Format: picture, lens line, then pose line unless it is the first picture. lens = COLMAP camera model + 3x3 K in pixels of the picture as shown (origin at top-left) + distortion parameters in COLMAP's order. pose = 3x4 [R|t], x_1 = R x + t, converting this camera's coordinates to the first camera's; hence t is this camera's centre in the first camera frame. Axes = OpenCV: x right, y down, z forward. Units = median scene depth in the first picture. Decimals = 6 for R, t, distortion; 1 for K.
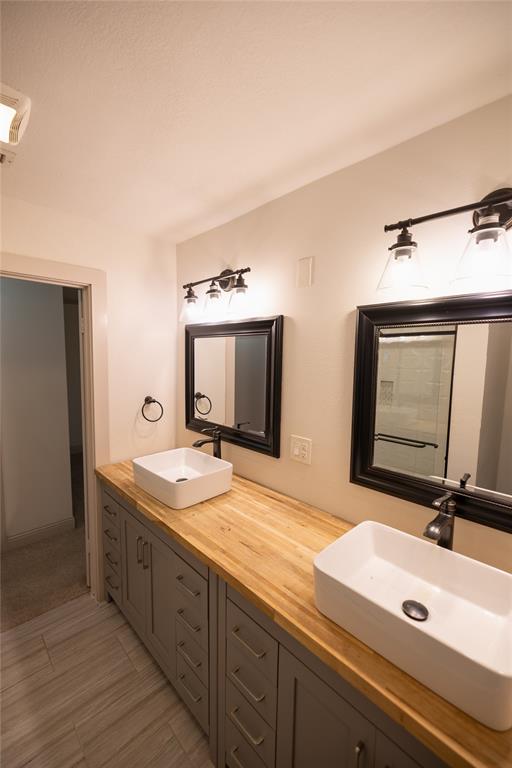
lens RADIAL K [[320.8, 0, 256.0], [0, 320.8, 384.0], [0, 0, 1]] dist [0.001485, -0.000174]
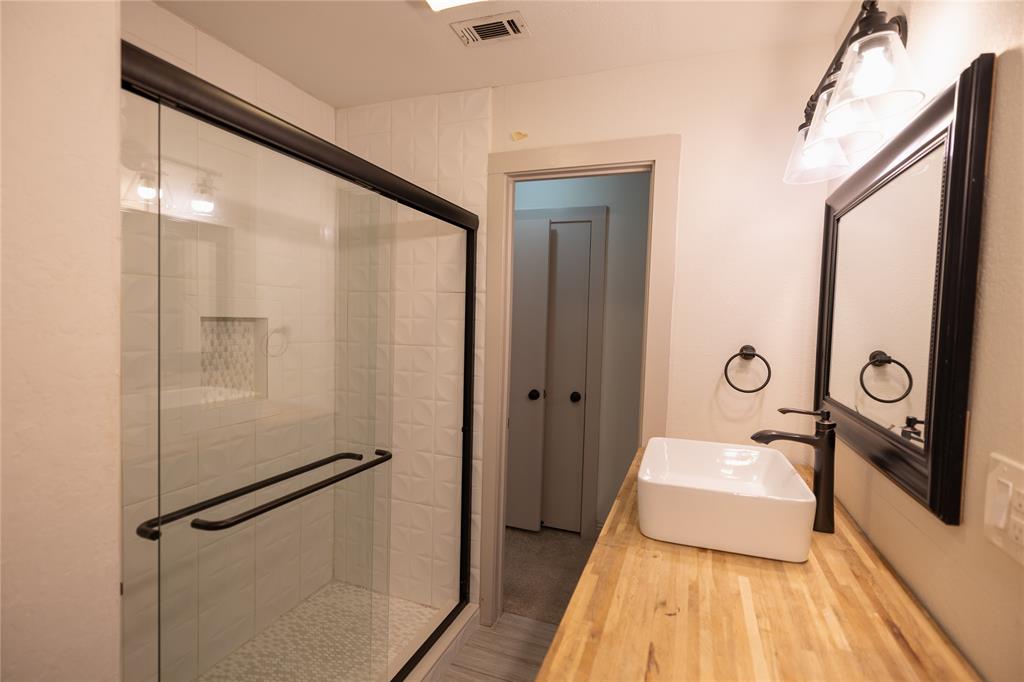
lens RADIAL K [[490.2, 0, 512.0], [0, 490.2, 341.0], [0, 0, 1]] dist [-0.003181, -0.000654]
pose [[0.433854, 0.043115, -0.899951, 0.320244], [-0.104215, 0.994551, -0.002593, 0.107365], [0.894936, 0.094913, 0.435983, 0.429299]]
